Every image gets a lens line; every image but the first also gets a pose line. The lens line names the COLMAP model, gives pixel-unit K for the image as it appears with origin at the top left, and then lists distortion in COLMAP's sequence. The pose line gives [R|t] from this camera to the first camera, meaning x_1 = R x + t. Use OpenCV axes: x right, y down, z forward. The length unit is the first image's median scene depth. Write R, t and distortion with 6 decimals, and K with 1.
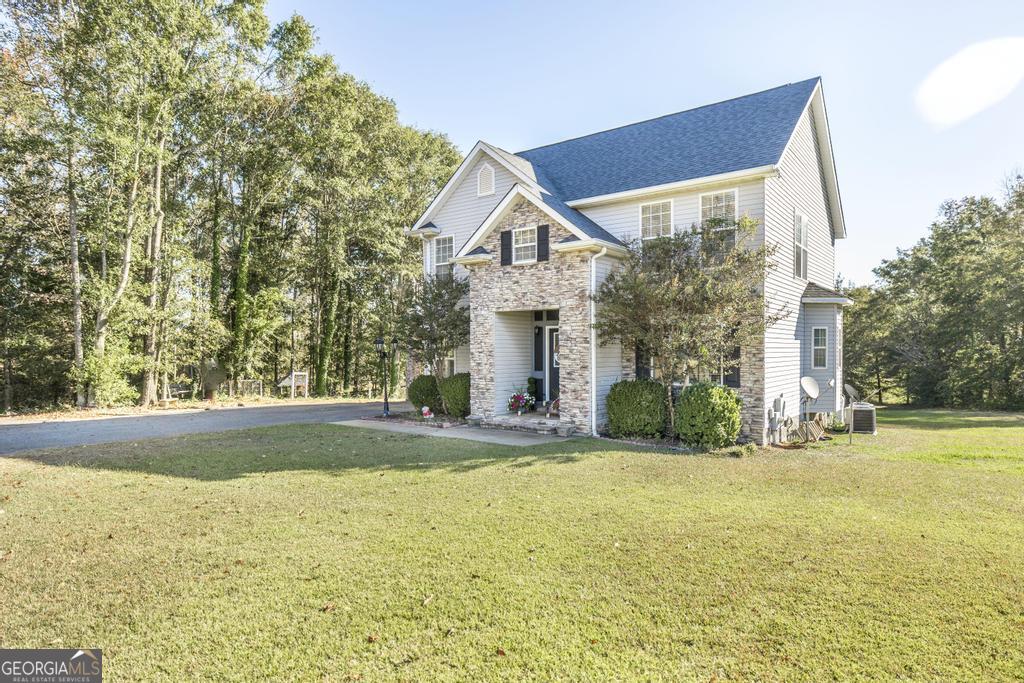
lens RADIAL K [[602.4, 0, 514.8], [0, 602.4, 342.7], [0, 0, 1]] dist [0.010025, 0.001359]
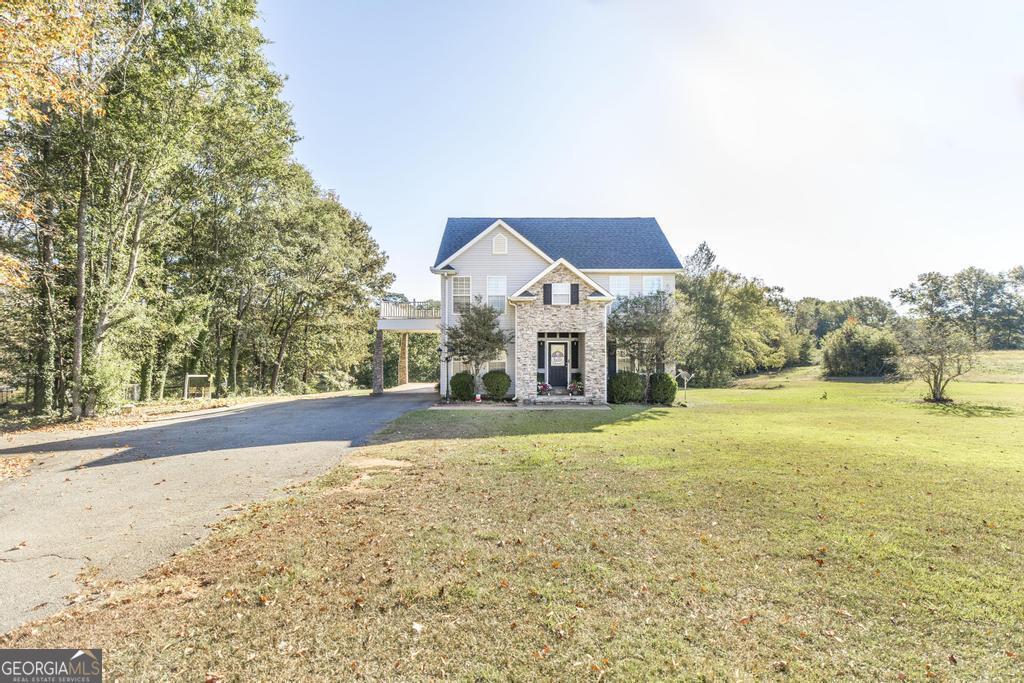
lens RADIAL K [[486.5, 0, 510.1], [0, 486.5, 347.1], [0, 0, 1]] dist [-0.001835, -0.000292]
pose [[0.810768, 0.004088, 0.585354, -0.876974], [-0.009961, 0.999927, 0.006814, -0.020368], [-0.585283, -0.011355, 0.810749, -0.015304]]
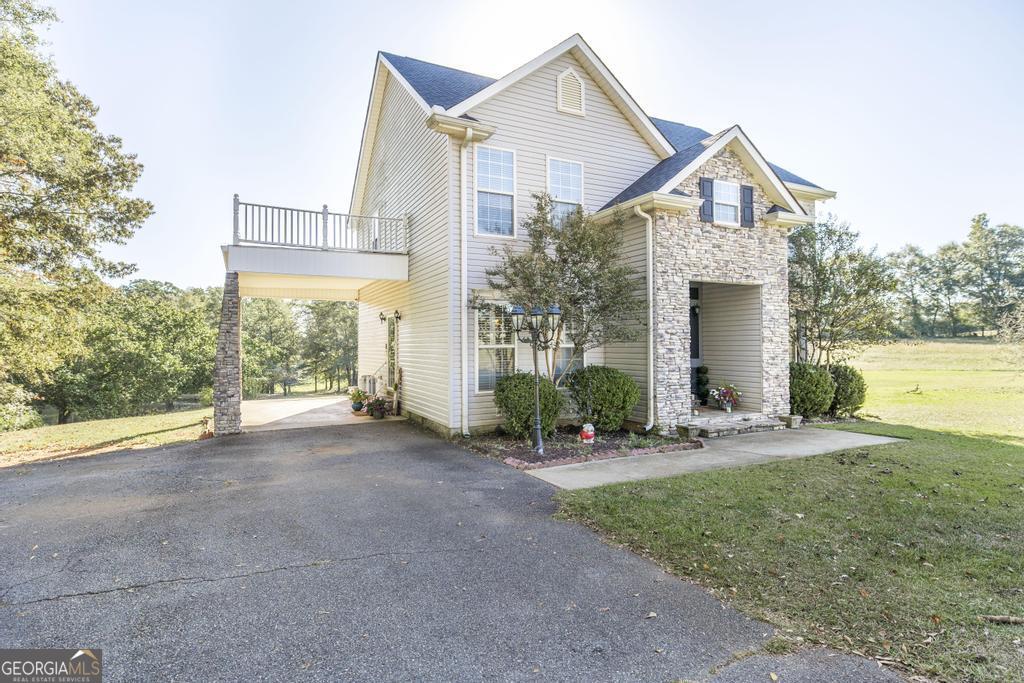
lens RADIAL K [[522.7, 0, 511.2], [0, 522.7, 335.3], [0, 0, 1]] dist [-0.005087, 0.001486]
pose [[0.446444, 0.019739, 0.894594, -0.729560], [-0.005646, 0.999799, -0.019242, 0.032000], [-0.894794, 0.003540, 0.446466, 0.932557]]
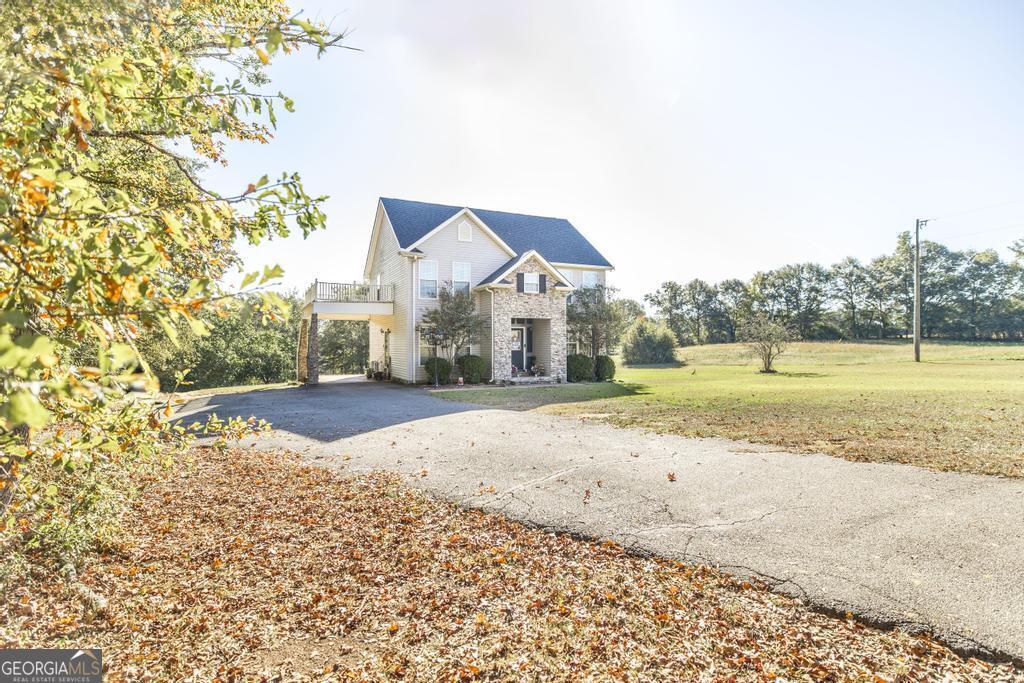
lens RADIAL K [[522.7, 0, 504.8], [0, 522.7, 339.9], [0, 0, 1]] dist [-0.005087, 0.001486]
pose [[0.473603, 0.010665, 0.880674, -1.401110], [-0.008187, 0.999937, -0.007706, 0.024758], [-0.880701, -0.003561, 0.473660, 0.312350]]
